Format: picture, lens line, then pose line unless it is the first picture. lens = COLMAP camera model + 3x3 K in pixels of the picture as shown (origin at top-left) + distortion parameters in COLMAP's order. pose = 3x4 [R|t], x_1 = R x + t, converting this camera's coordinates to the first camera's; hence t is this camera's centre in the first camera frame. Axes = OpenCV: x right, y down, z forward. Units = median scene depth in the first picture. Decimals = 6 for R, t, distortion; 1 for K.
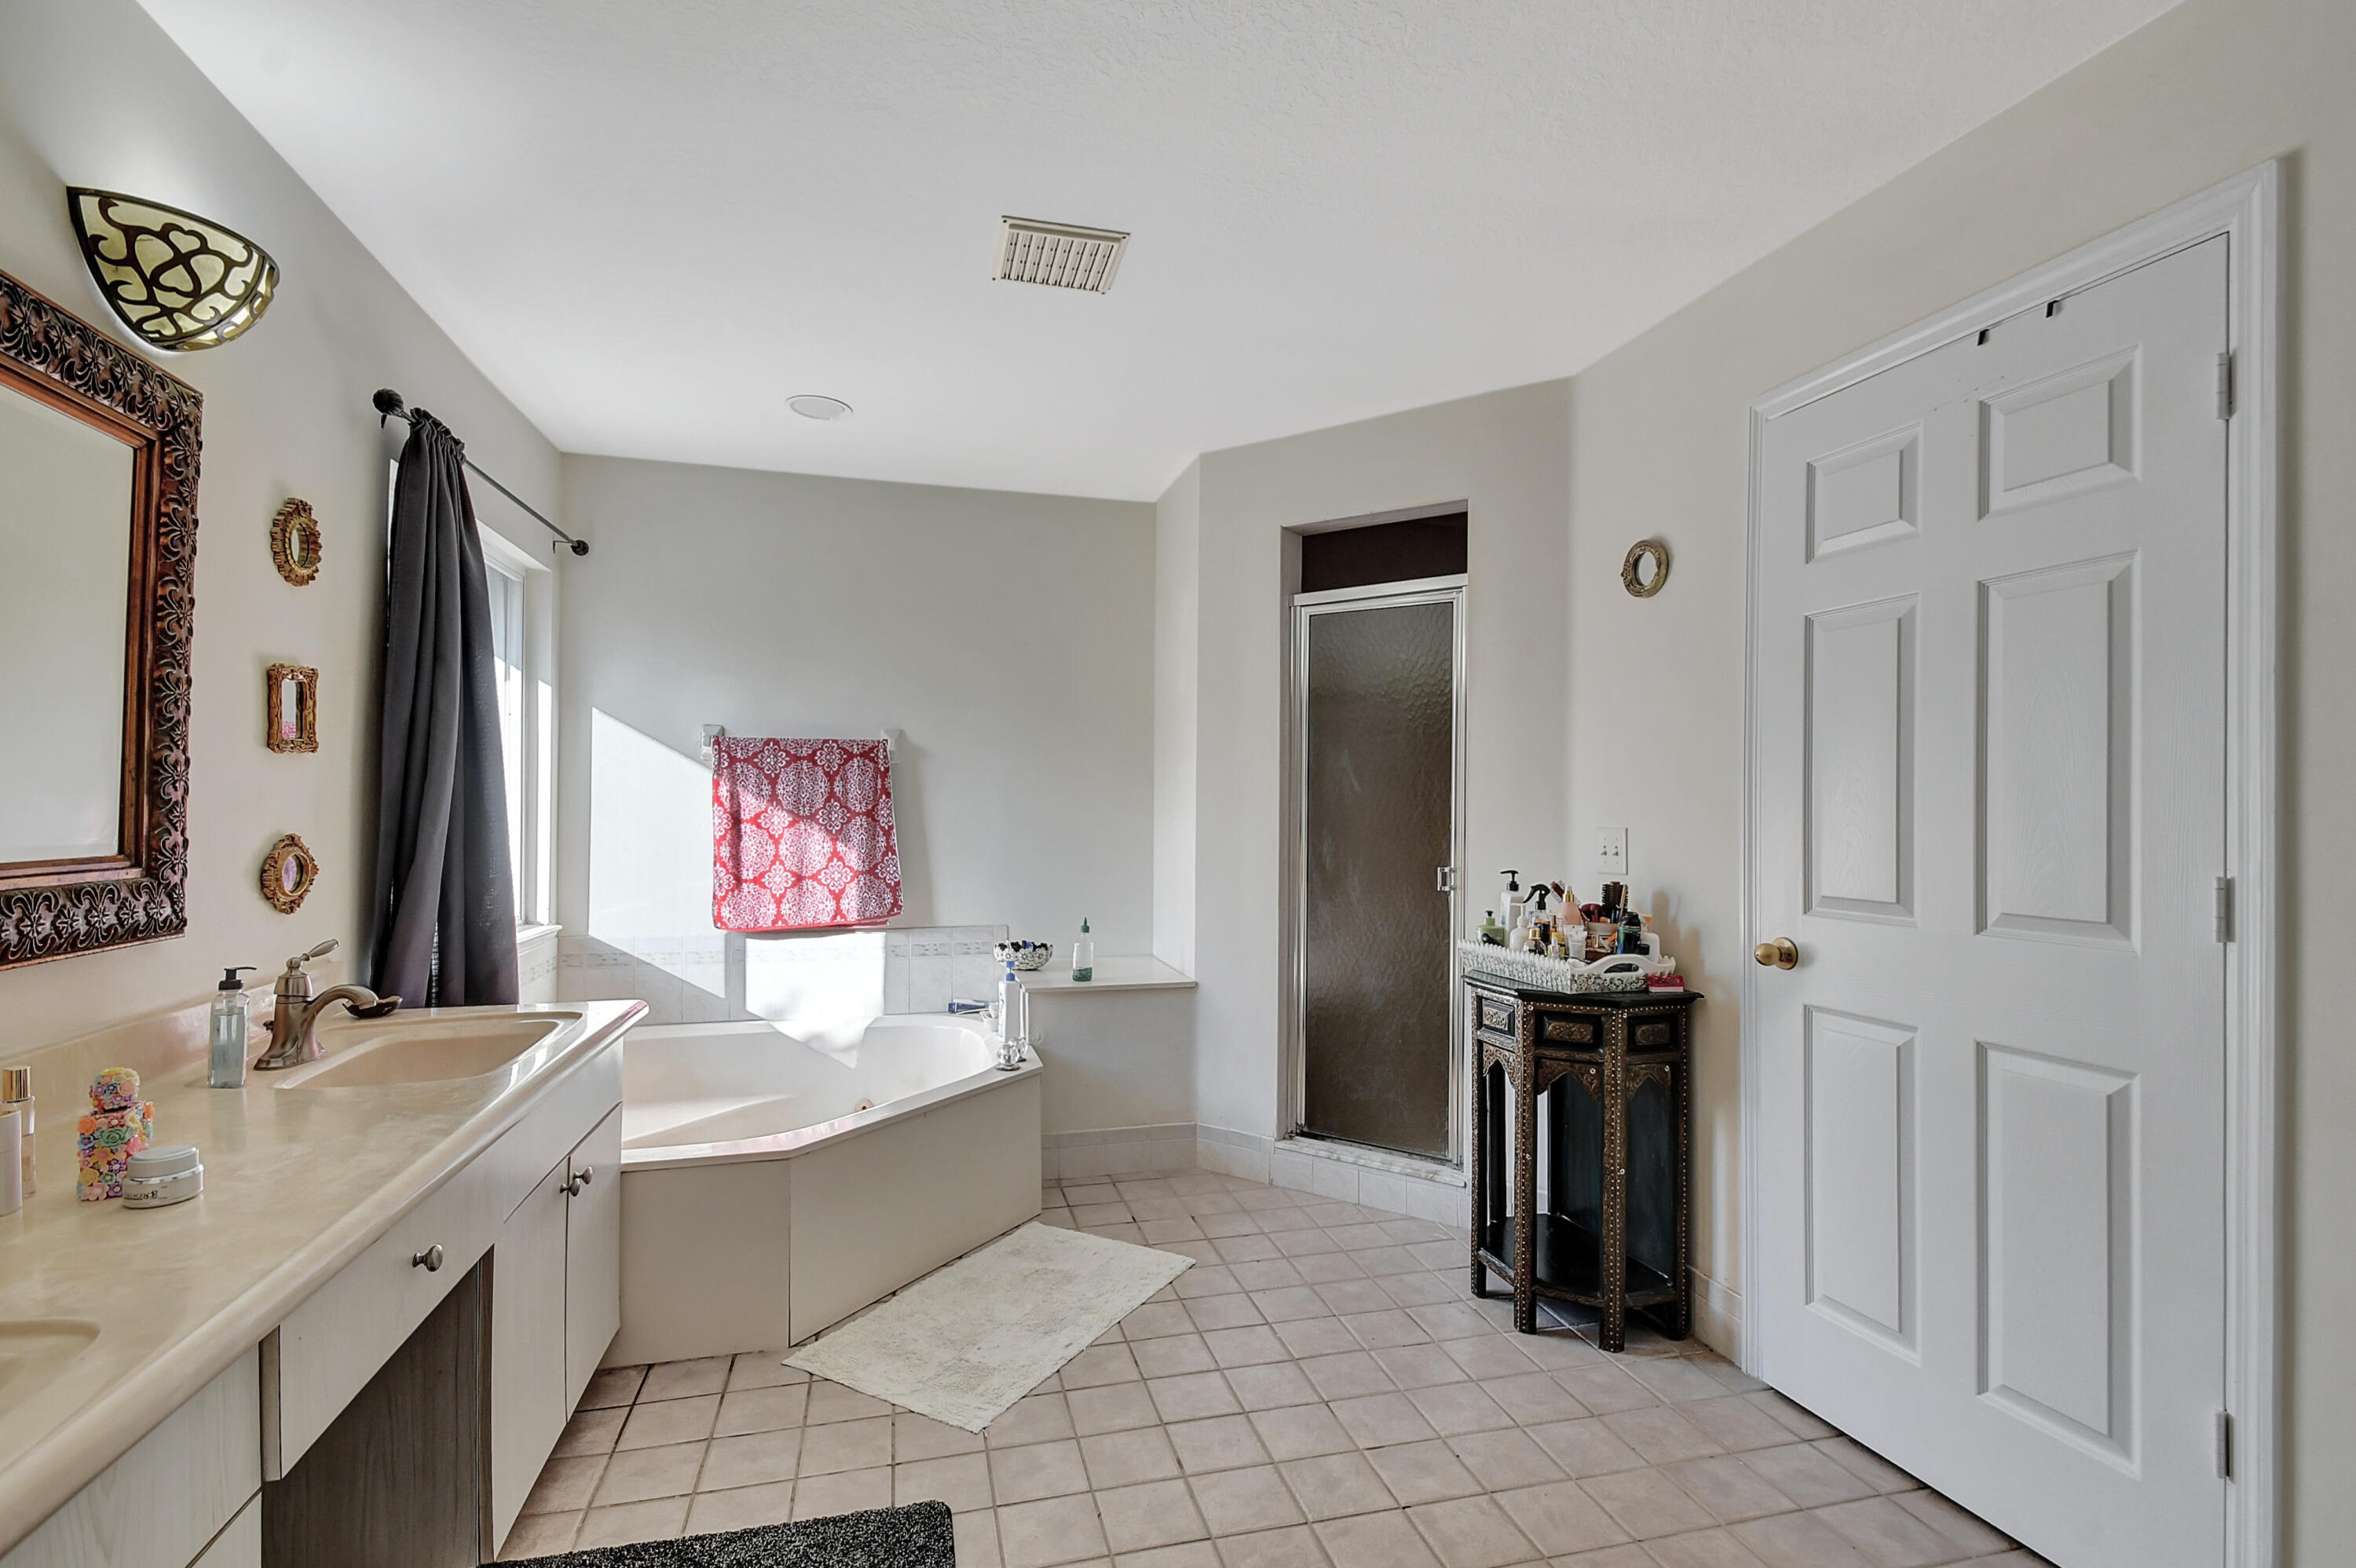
lens RADIAL K [[1060.7, 0, 1175.7], [0, 1060.7, 809.0], [0, 0, 1]] dist [0.001013, -0.014401]
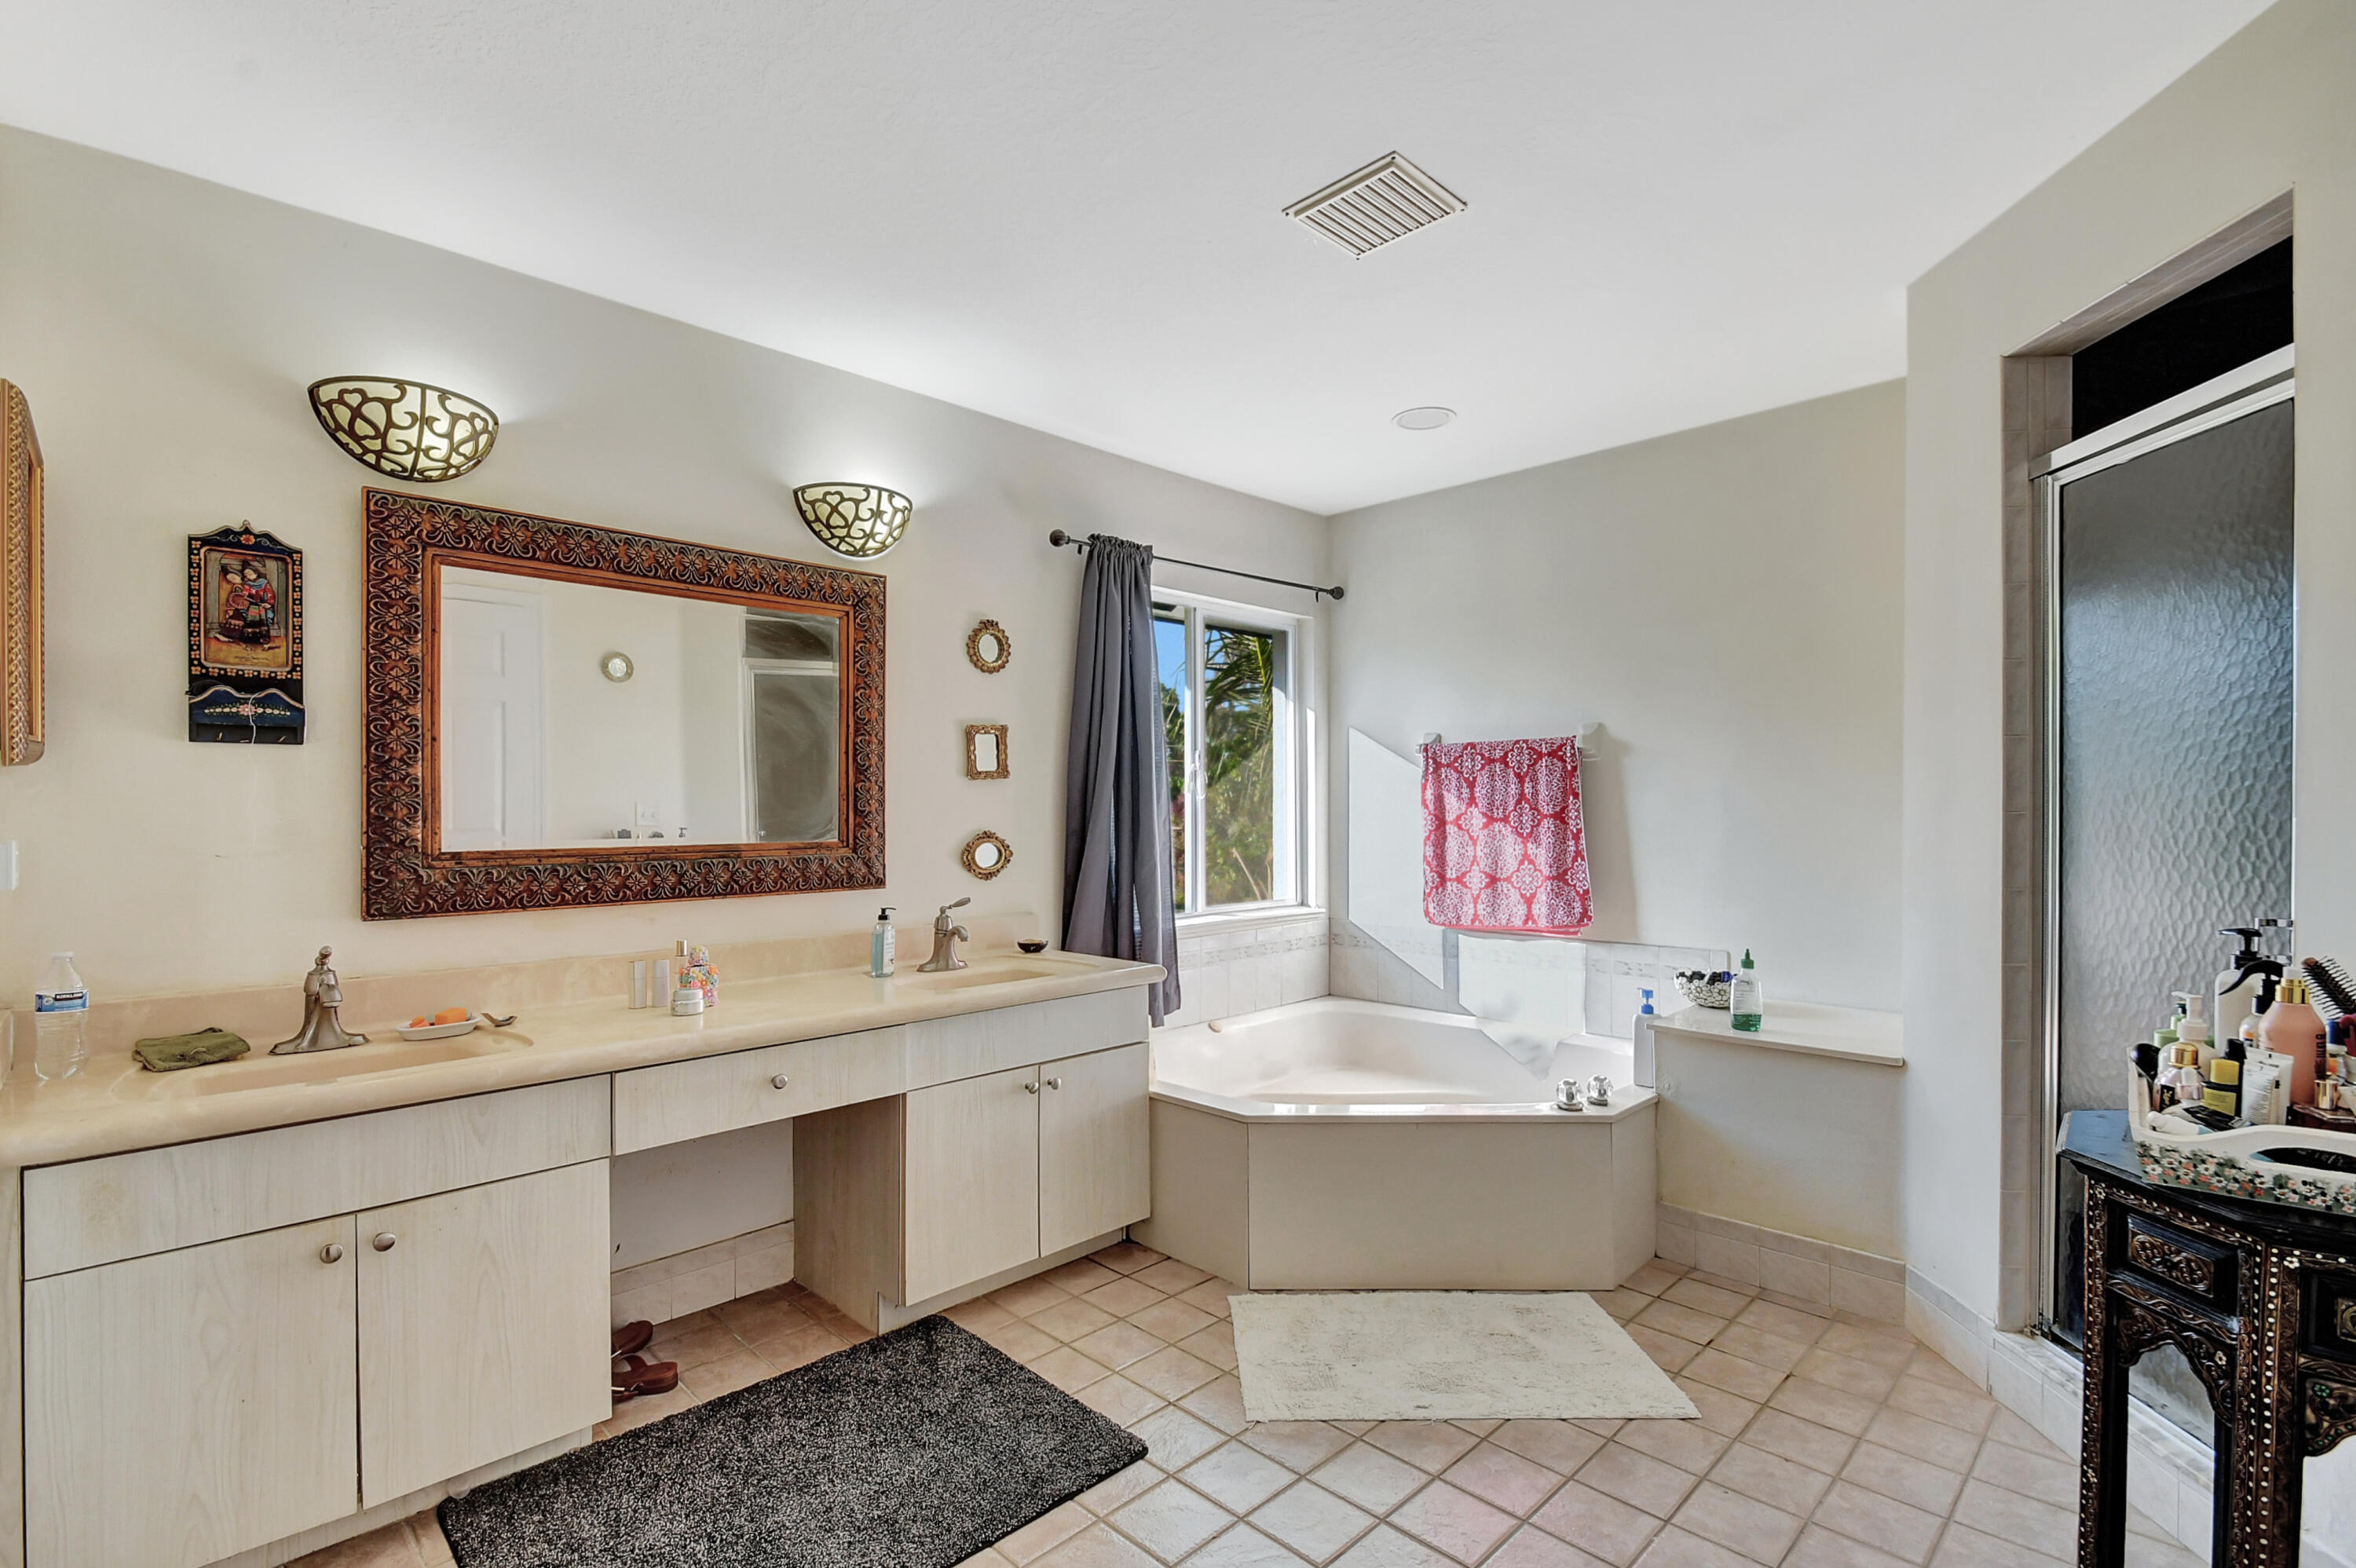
lens RADIAL K [[1061.8, 0, 1178.2], [0, 1061.8, 820.4], [0, 0, 1]] dist [0.021294, -0.026151]
pose [[0.493808, 0.001719, -0.869569, 0.383394], [0.007632, 0.999951, 0.006311, 0.000205], [0.869537, -0.009753, 0.493771, 0.248011]]
